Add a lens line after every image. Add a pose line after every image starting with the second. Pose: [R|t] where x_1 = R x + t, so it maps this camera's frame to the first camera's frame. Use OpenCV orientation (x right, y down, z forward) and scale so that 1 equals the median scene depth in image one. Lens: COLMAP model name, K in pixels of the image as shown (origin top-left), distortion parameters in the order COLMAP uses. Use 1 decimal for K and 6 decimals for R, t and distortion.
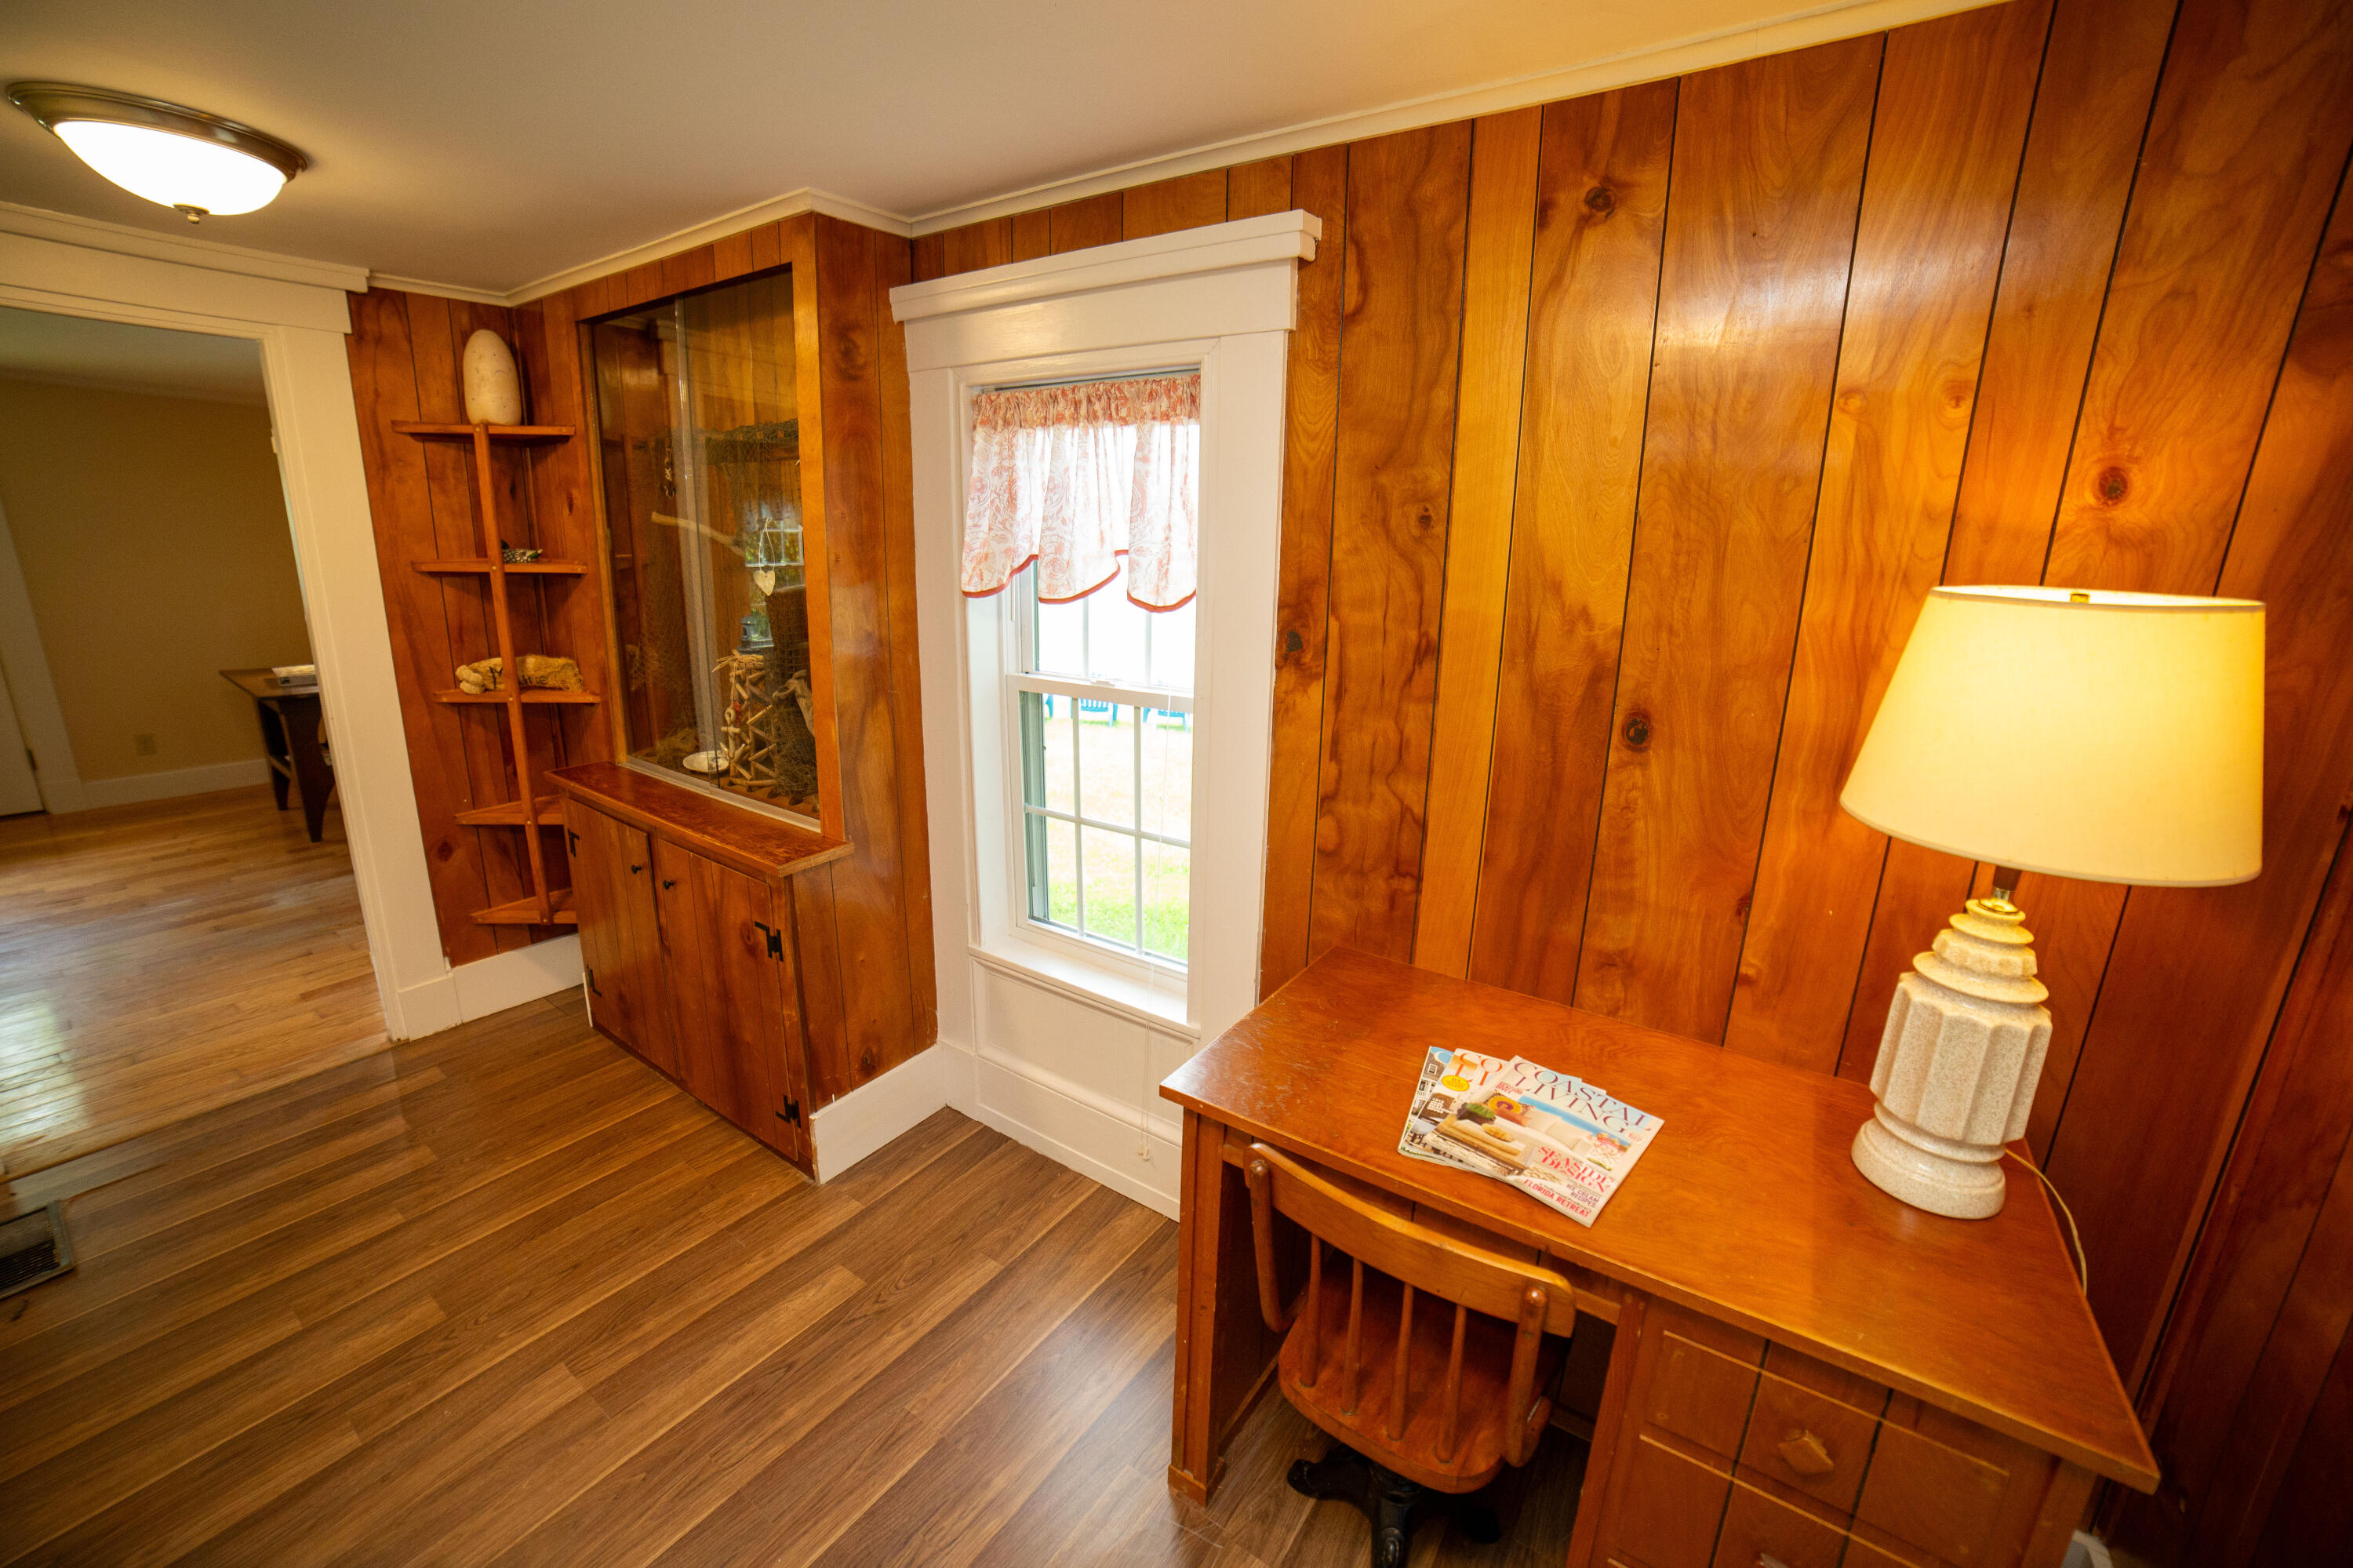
lens RADIAL K [[943.9, 0, 1169.0], [0, 943.9, 768.2], [0, 0, 1]] dist [-0.101915, 0.032276]
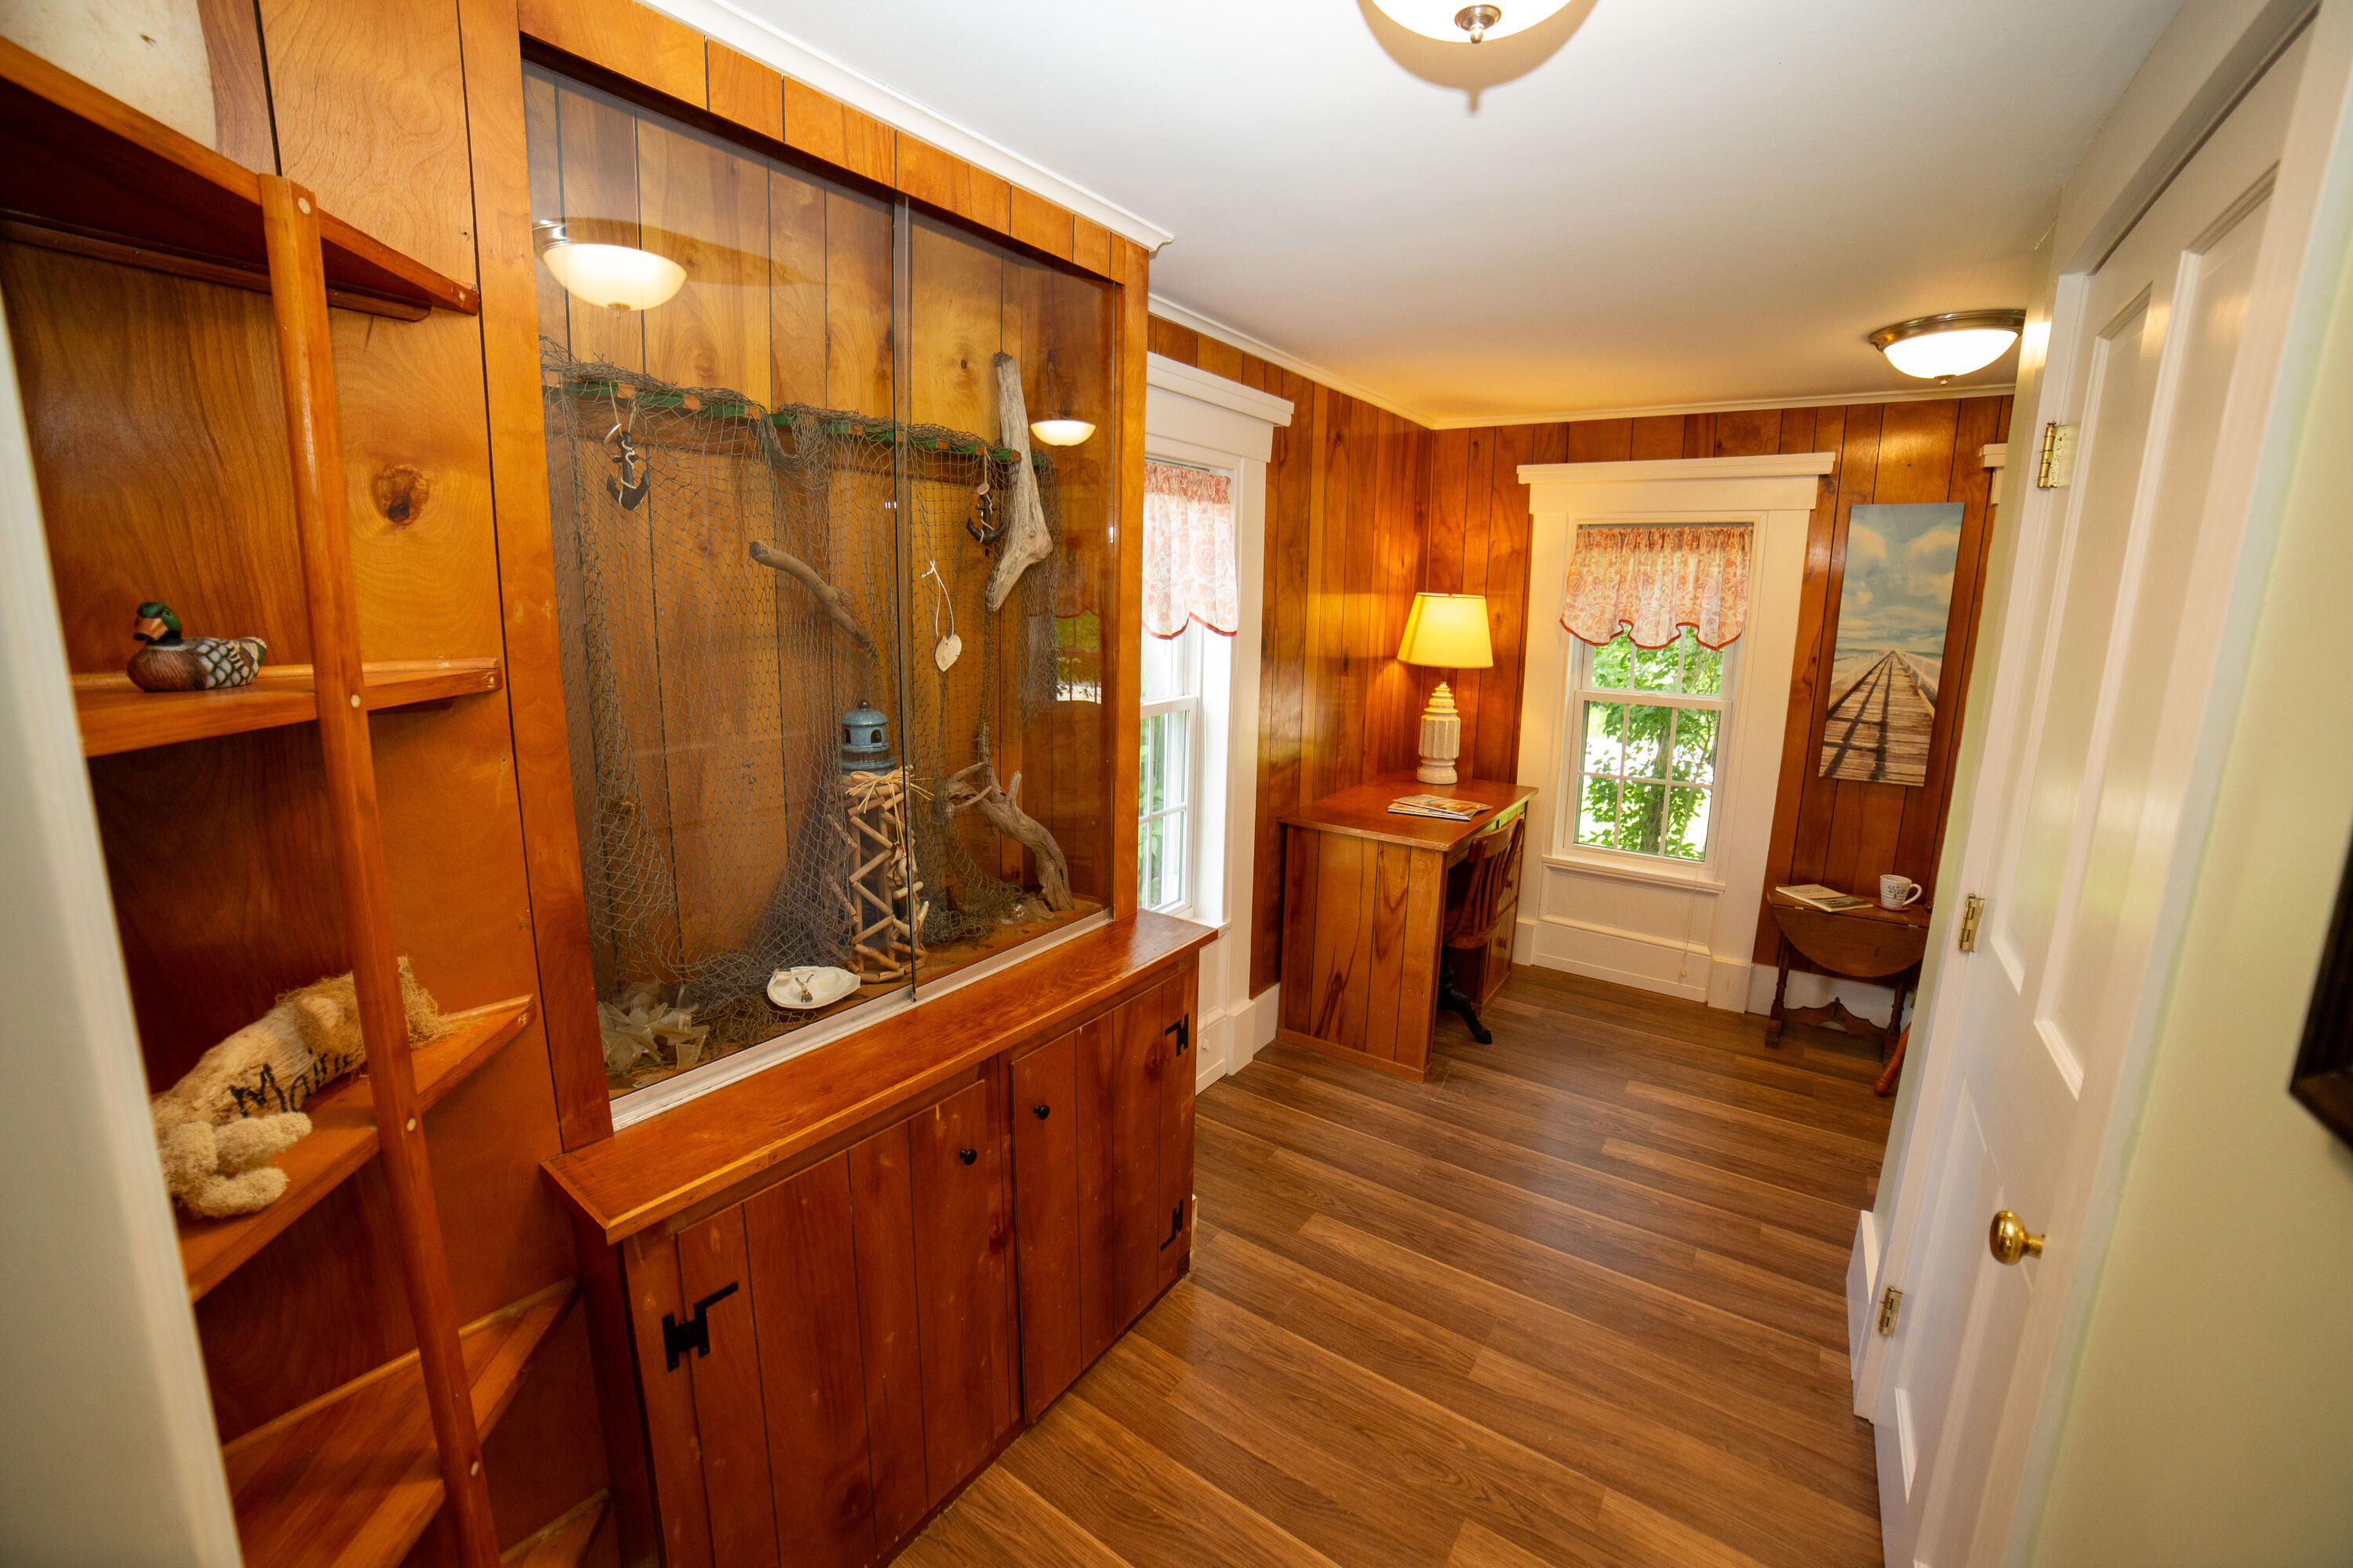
lens RADIAL K [[943.9, 0, 1169.0], [0, 943.9, 768.2], [0, 0, 1]] dist [-0.101915, 0.032276]
pose [[0.007460, -0.211930, 0.977256, -1.384642], [0.227179, 0.952088, 0.204737, -0.271618], [-0.973825, 0.220484, 0.055249, 0.989523]]
